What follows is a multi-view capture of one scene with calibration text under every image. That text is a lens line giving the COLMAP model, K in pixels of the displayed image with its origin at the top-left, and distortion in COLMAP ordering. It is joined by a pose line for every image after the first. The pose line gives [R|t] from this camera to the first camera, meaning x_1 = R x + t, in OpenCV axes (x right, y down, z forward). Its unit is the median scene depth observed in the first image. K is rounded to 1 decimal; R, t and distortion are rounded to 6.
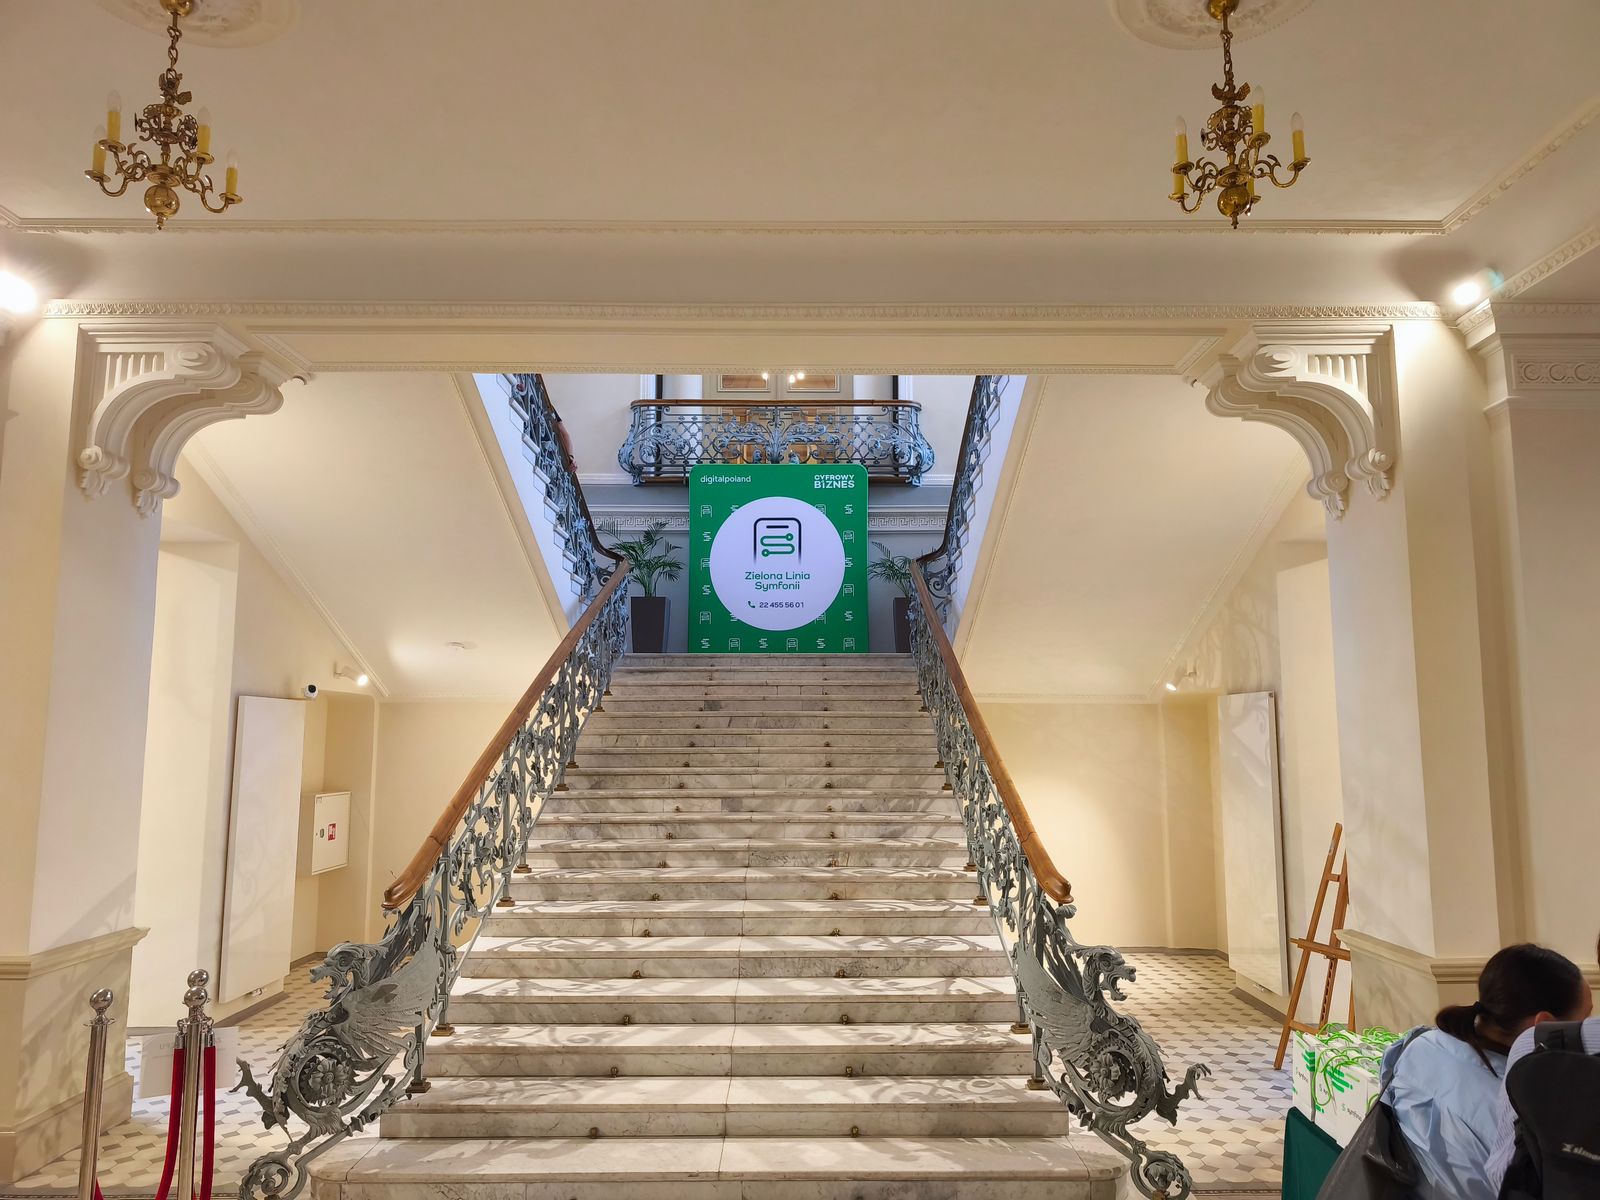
lens RADIAL K [[1086.8, 0, 787.2], [0, 1086.8, 601.7], [0, 0, 1]] dist [0.009402, -0.003743]
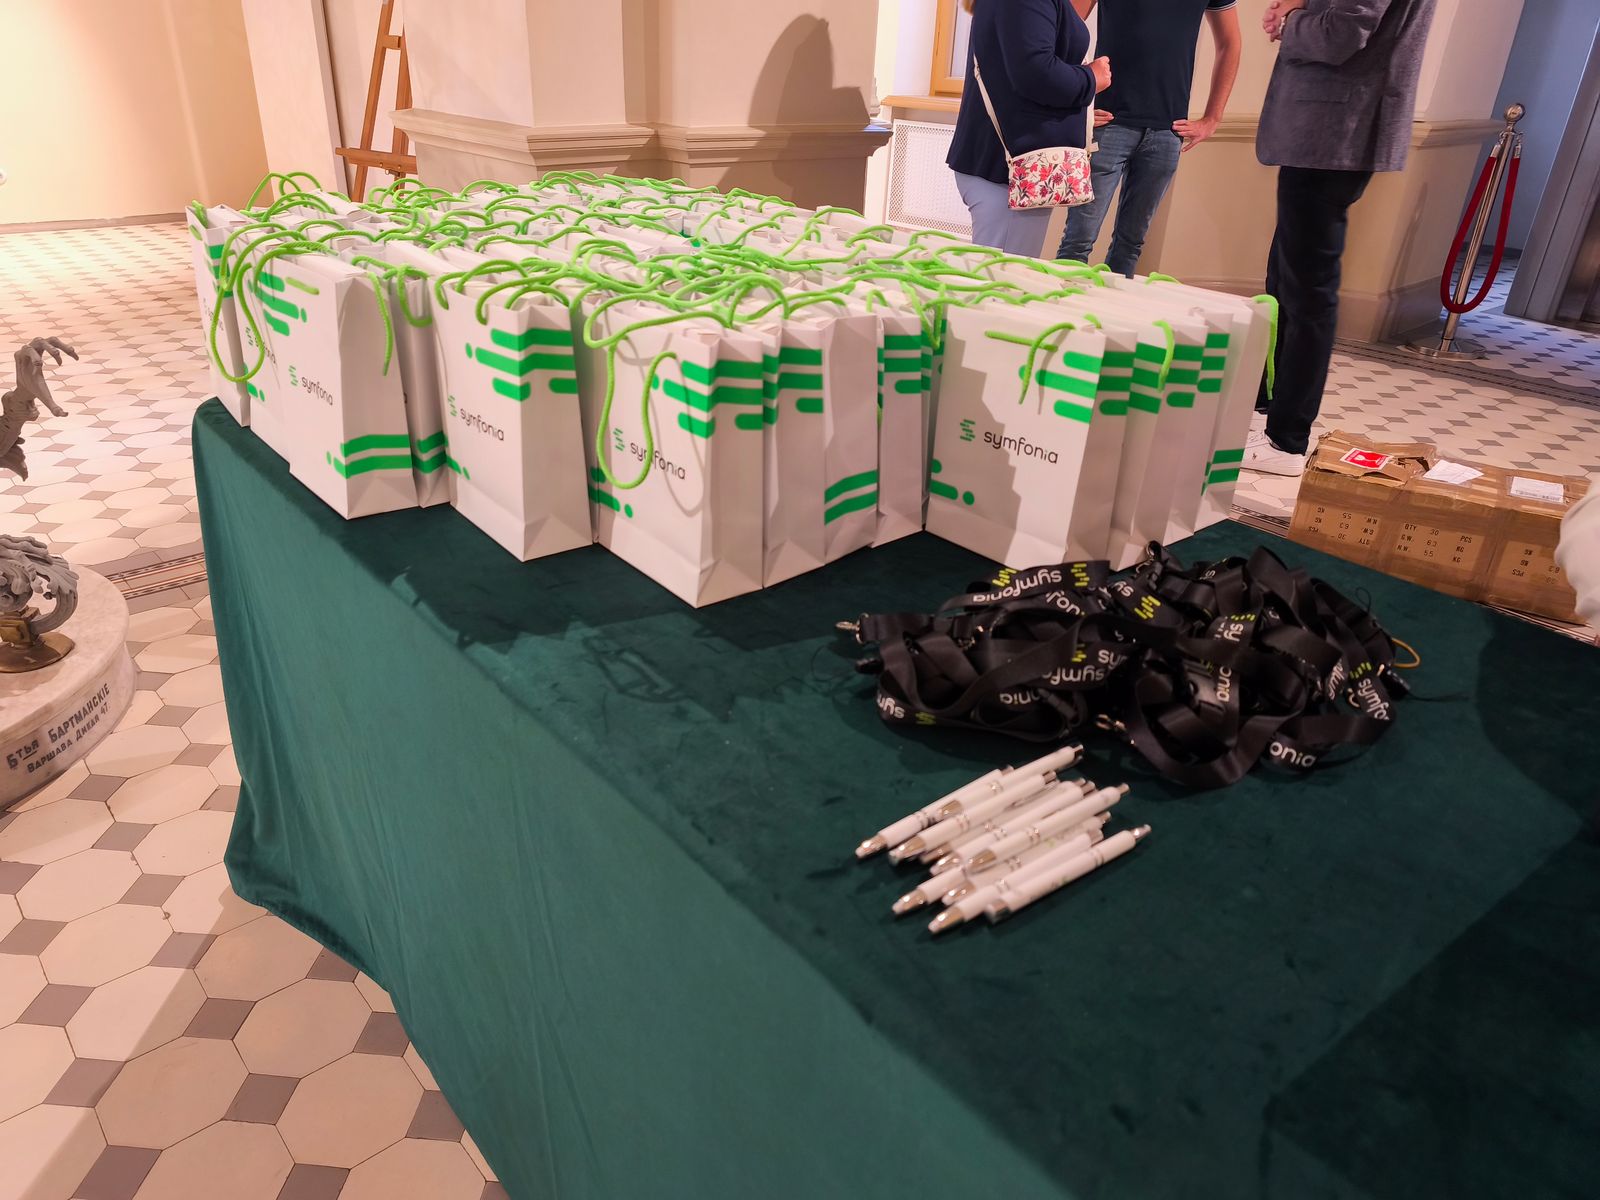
lens RADIAL K [[1086.8, 0, 787.2], [0, 1086.8, 601.7], [0, 0, 1]] dist [0.009402, -0.003743]
pose [[0.743340, -0.283235, 0.605990, 0.139585], [-0.118466, 0.835868, 0.535995, 0.112253], [-0.658340, -0.470215, 0.587780, 0.231782]]
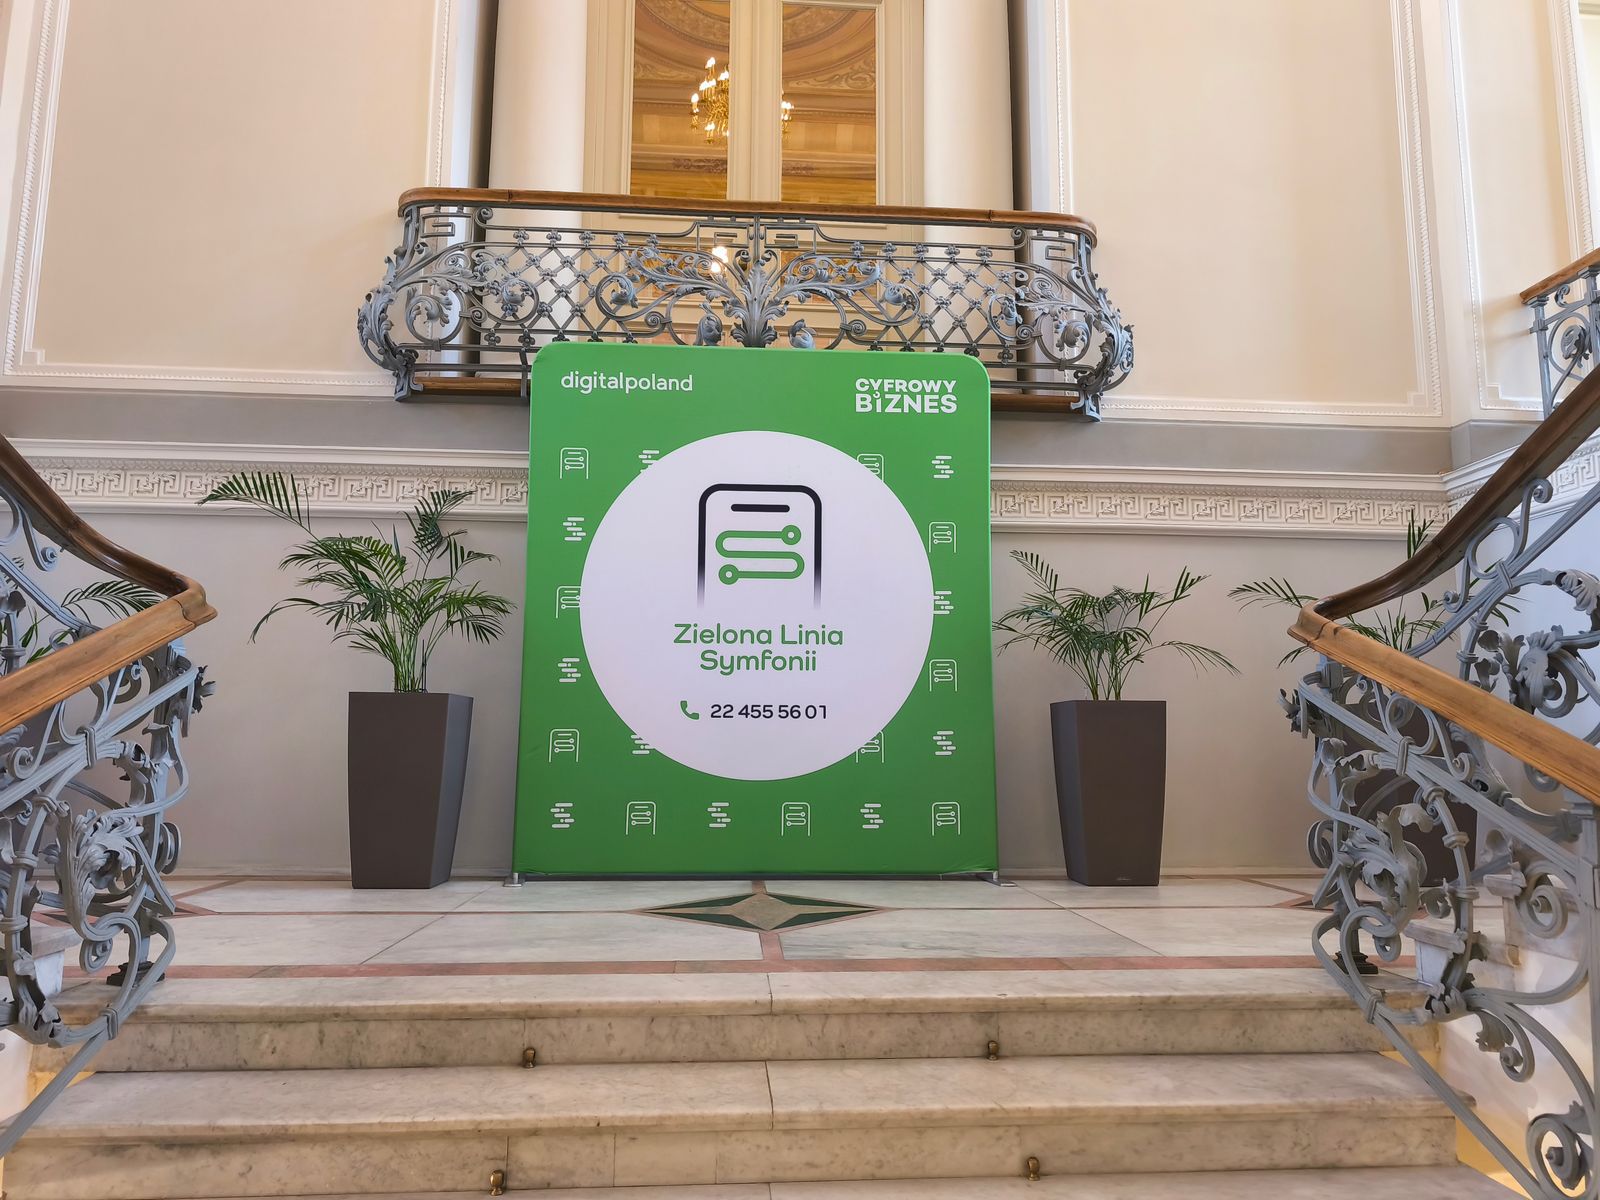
lens RADIAL K [[1086.8, 0, 787.2], [0, 1086.8, 601.7], [0, 0, 1]] dist [0.009402, -0.003743]
pose [[0.997028, 0.016313, 0.075296, -0.038193], [-0.015358, 0.999794, -0.013246, -0.041777], [-0.075496, 0.012050, 0.997073, 0.839108]]
